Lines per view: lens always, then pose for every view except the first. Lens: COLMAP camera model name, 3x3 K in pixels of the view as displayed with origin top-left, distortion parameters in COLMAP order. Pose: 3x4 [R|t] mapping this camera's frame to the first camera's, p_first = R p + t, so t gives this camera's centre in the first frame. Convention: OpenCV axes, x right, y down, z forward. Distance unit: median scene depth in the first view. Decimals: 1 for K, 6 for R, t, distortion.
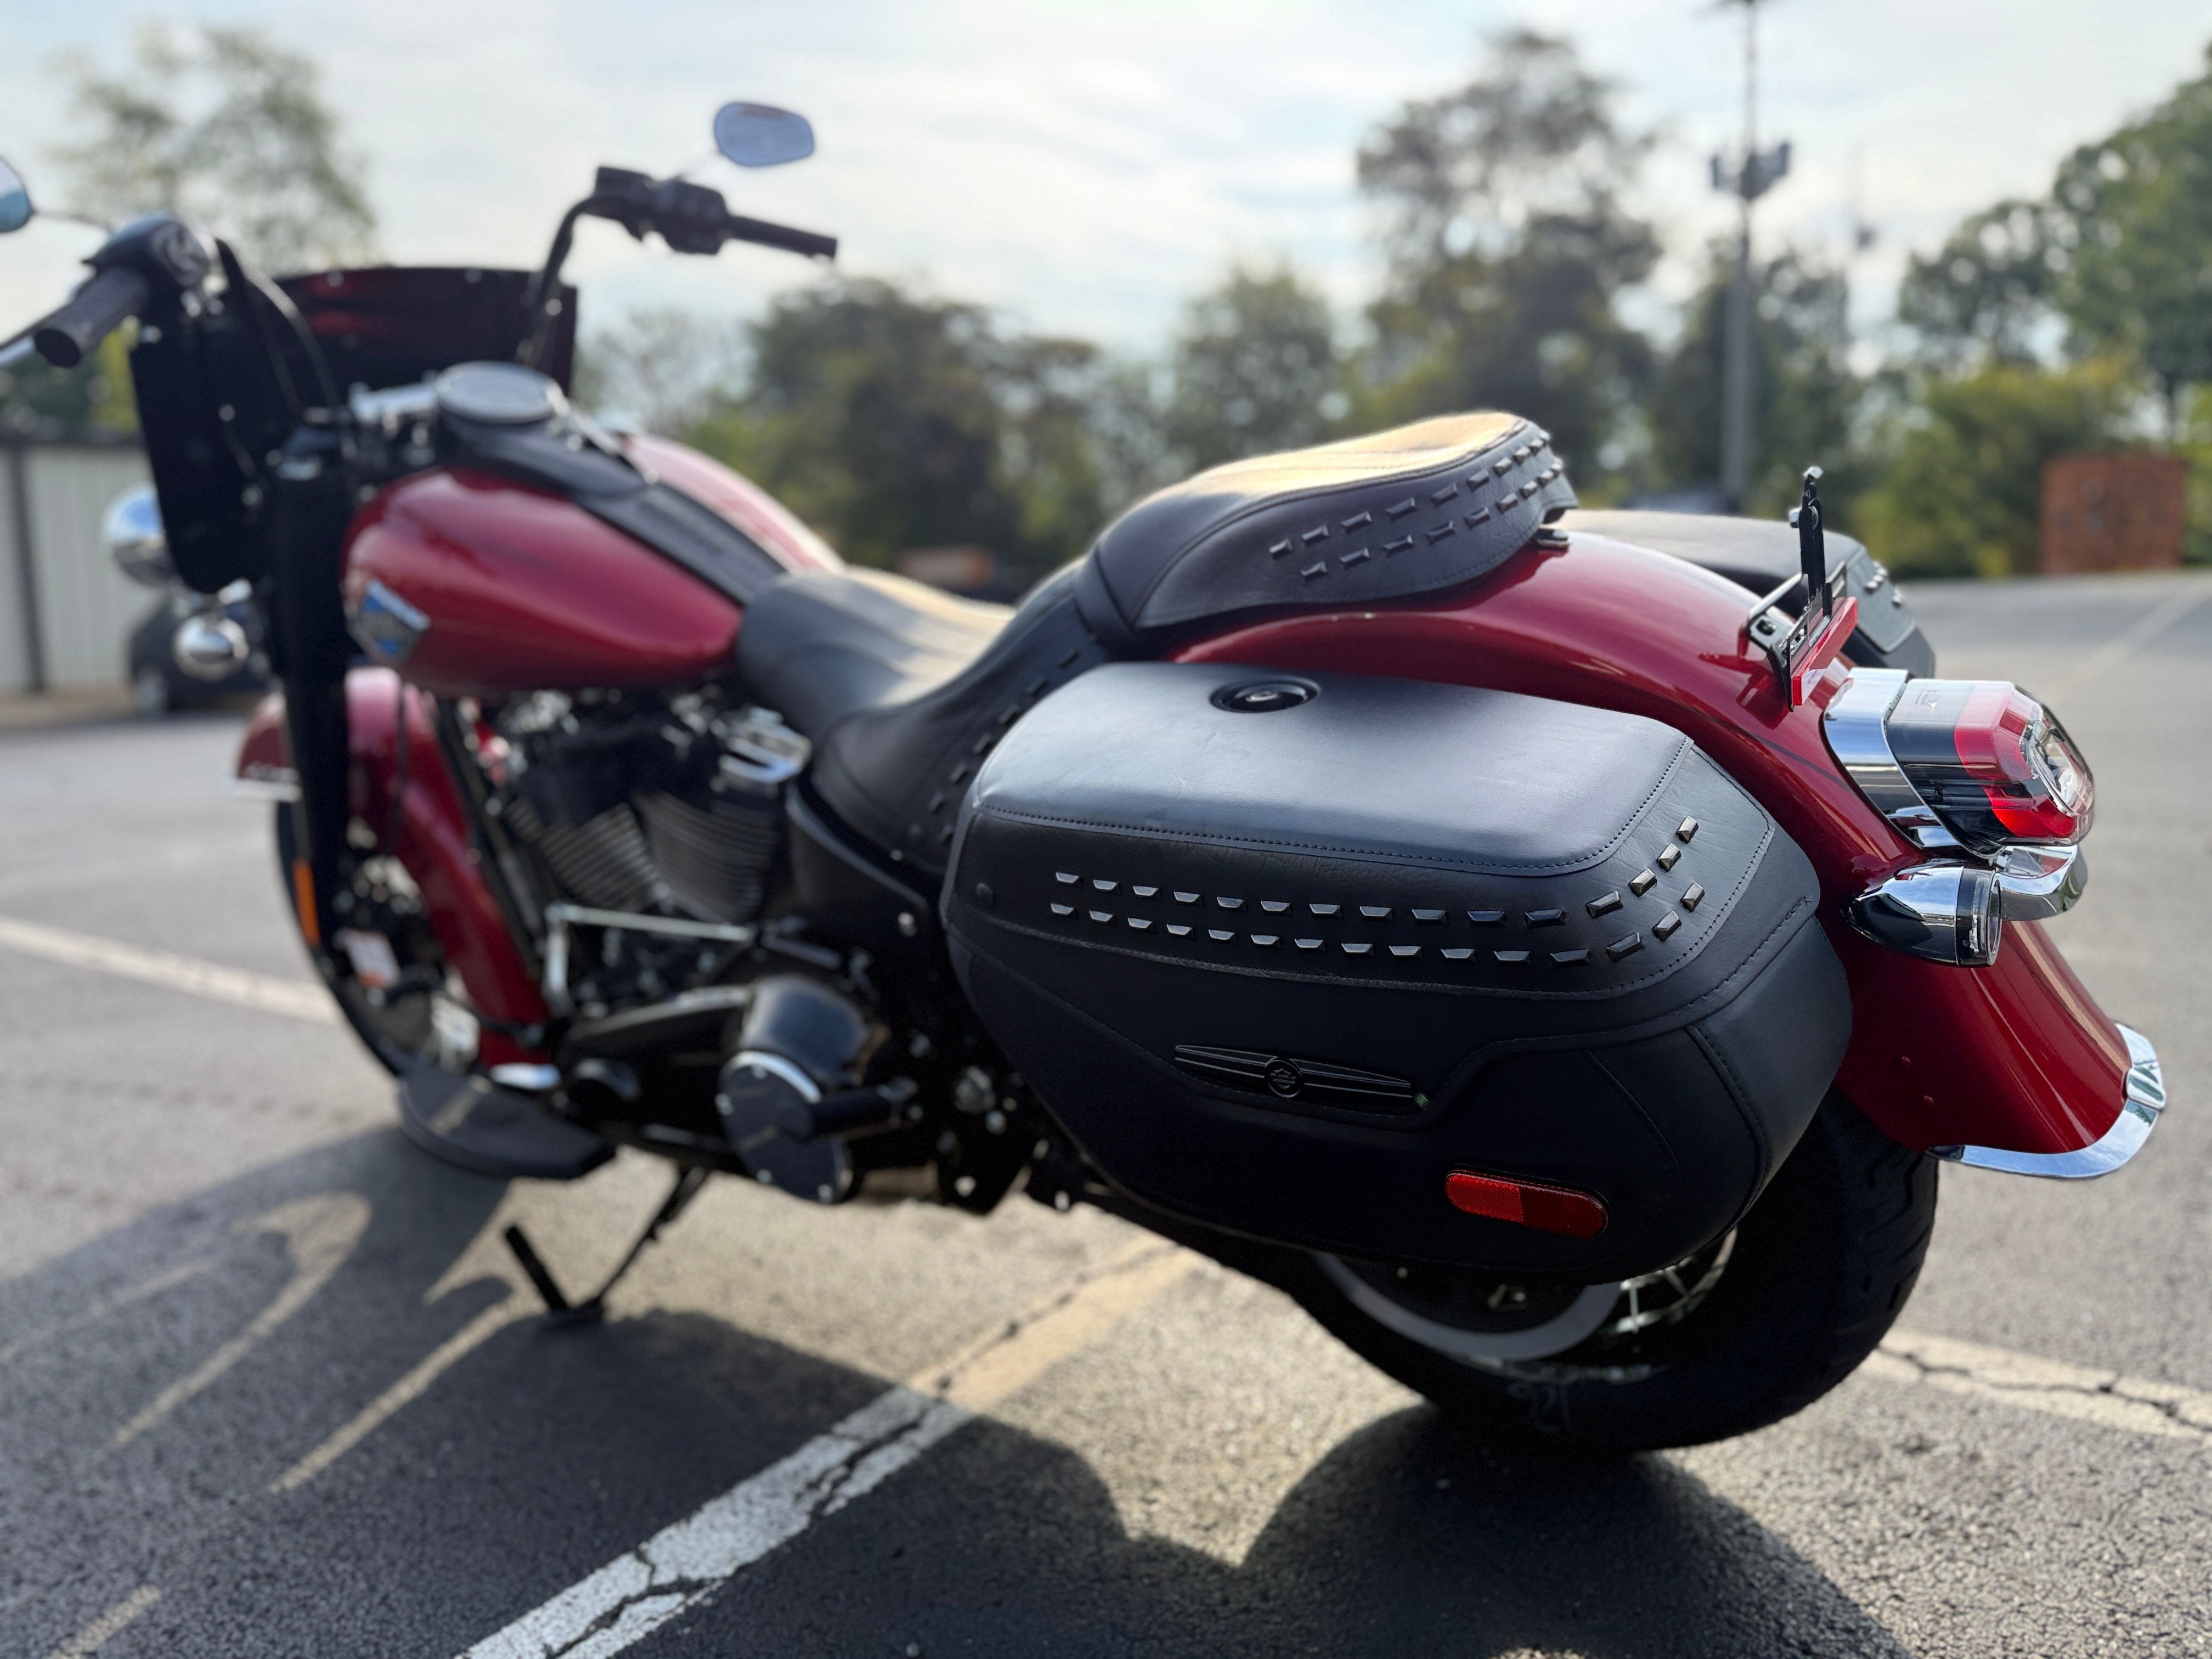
lens RADIAL K [[1557.2, 0, 1092.9], [0, 1557.2, 828.4], [0, 0, 1]] dist [0.018421, -0.030257]
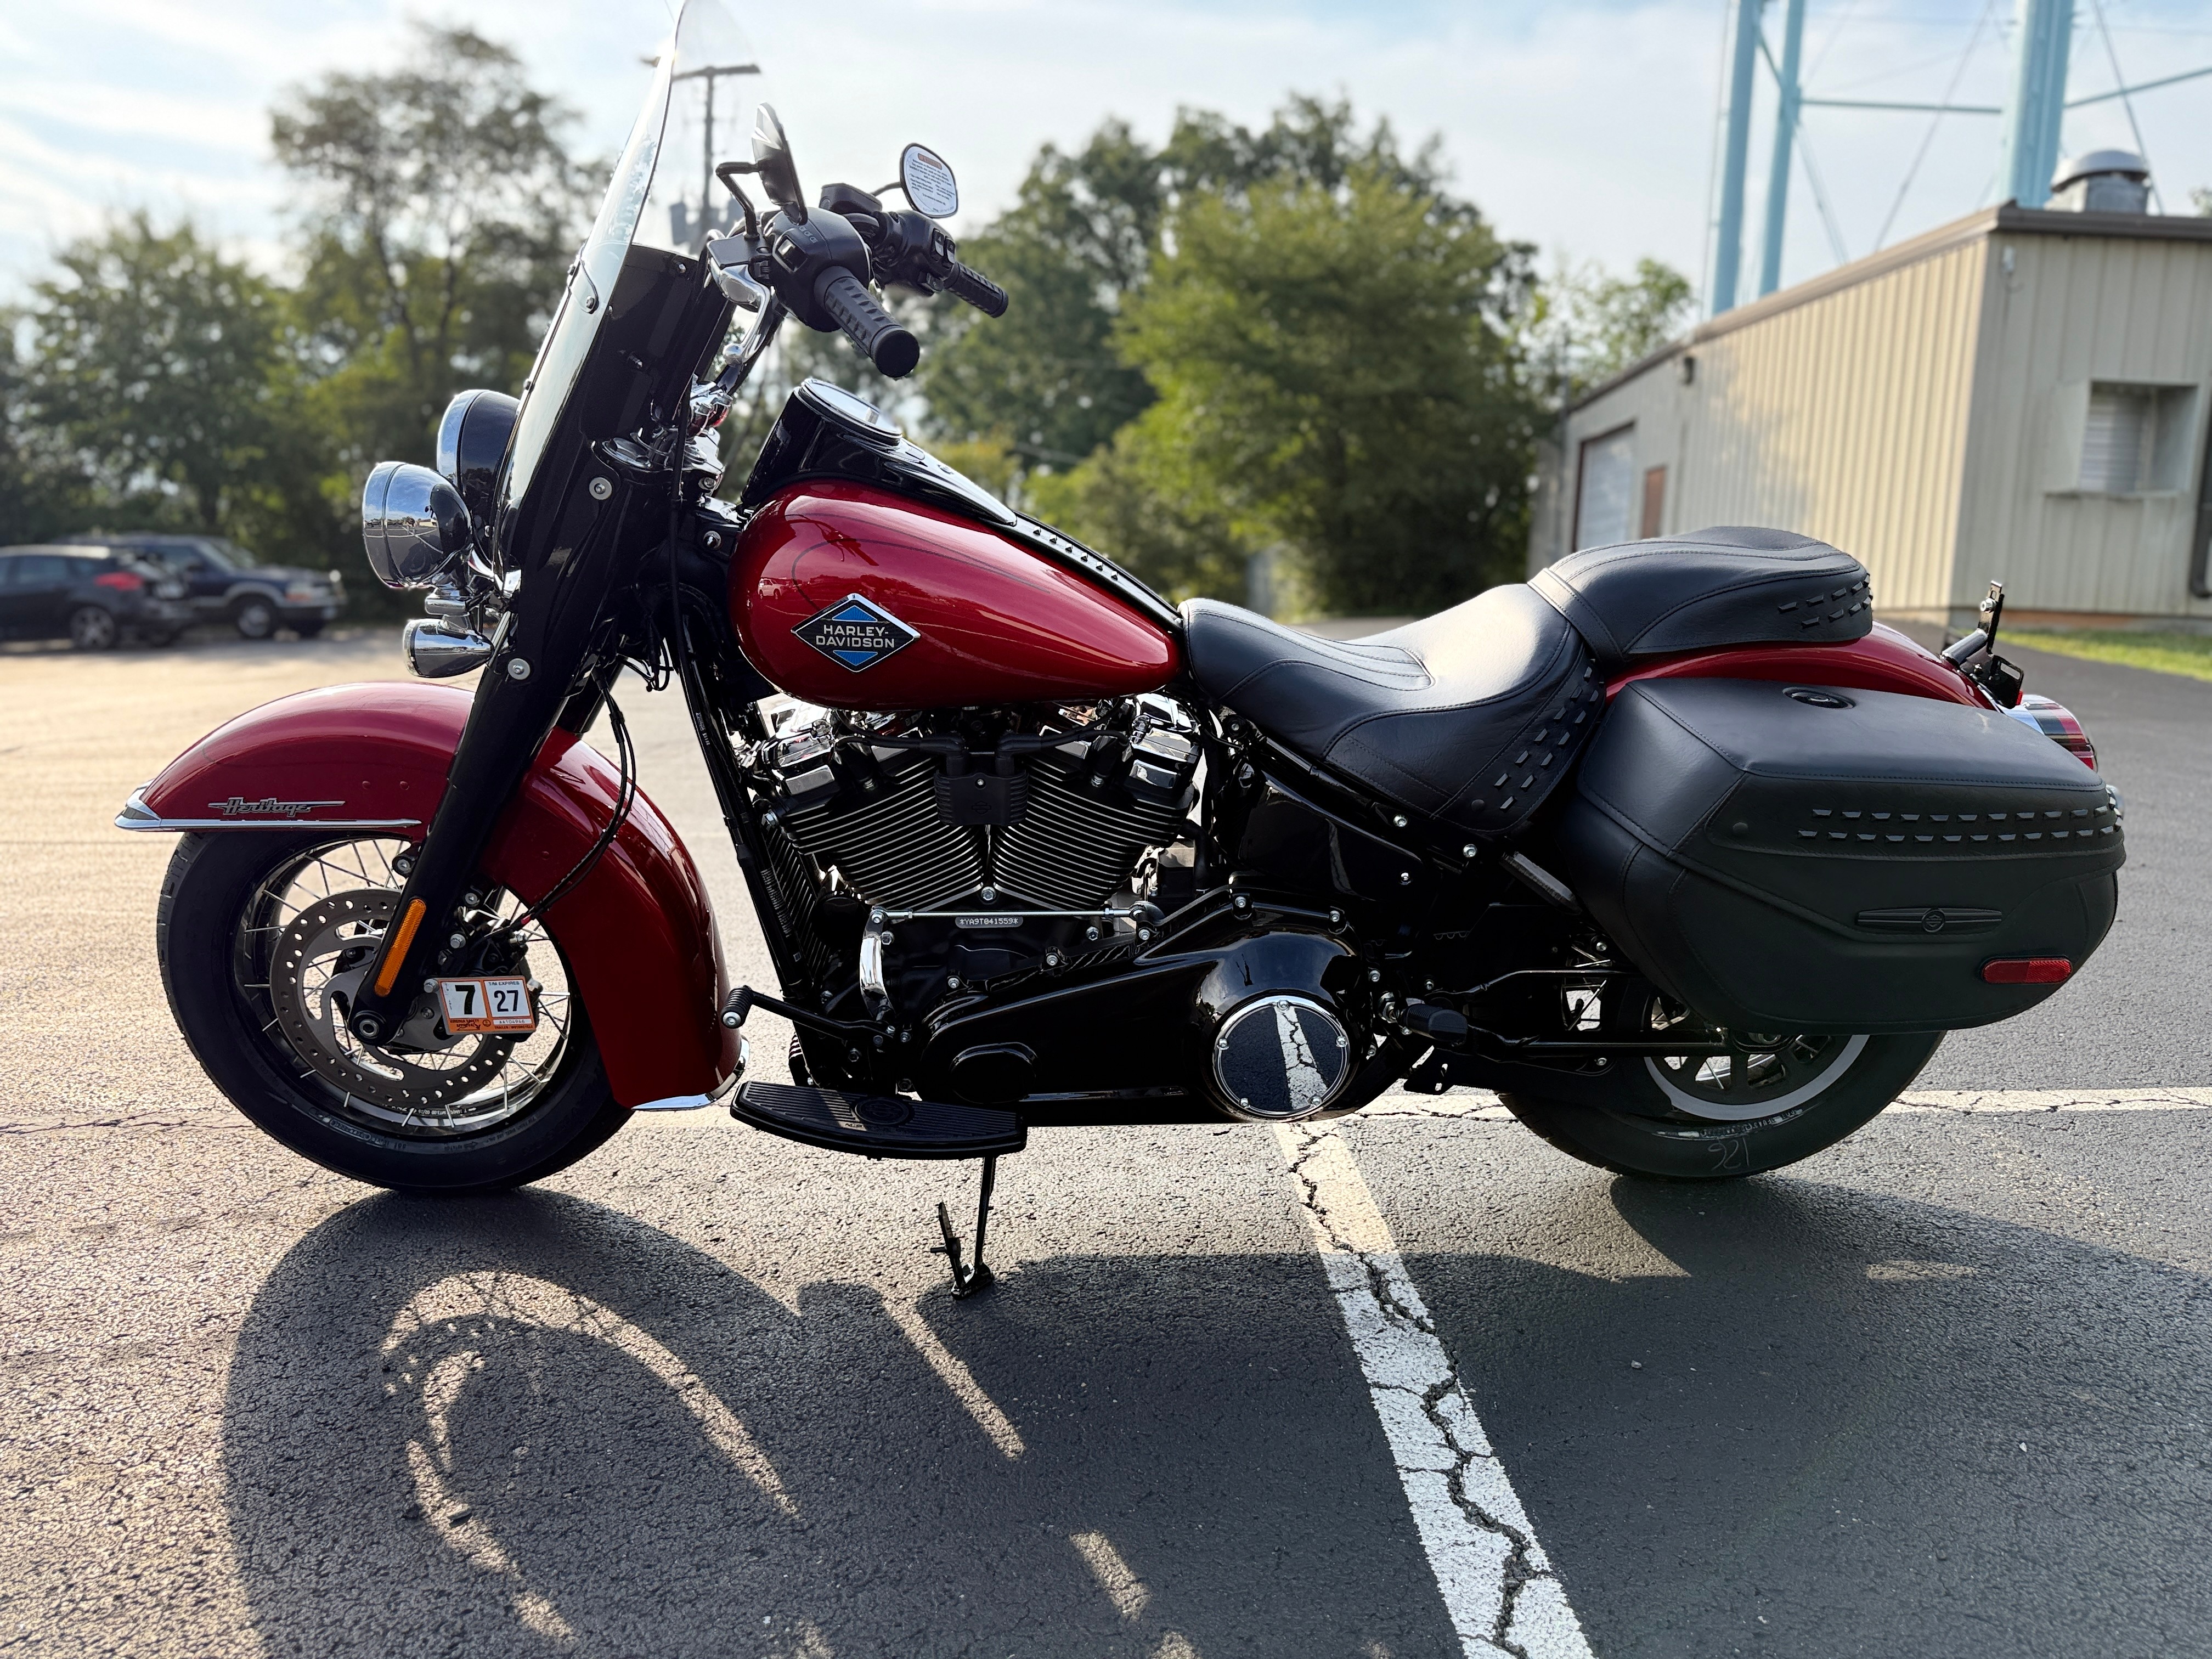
lens RADIAL K [[1557.2, 0, 1110.6], [0, 1557.2, 843.5], [0, 0, 1]] dist [0.018421, -0.030257]
pose [[0.784727, -0.046628, 0.618085, -0.871908], [0.050093, 0.998676, 0.011740, 0.005329], [-0.617813, 0.021749, 0.786024, 0.102415]]
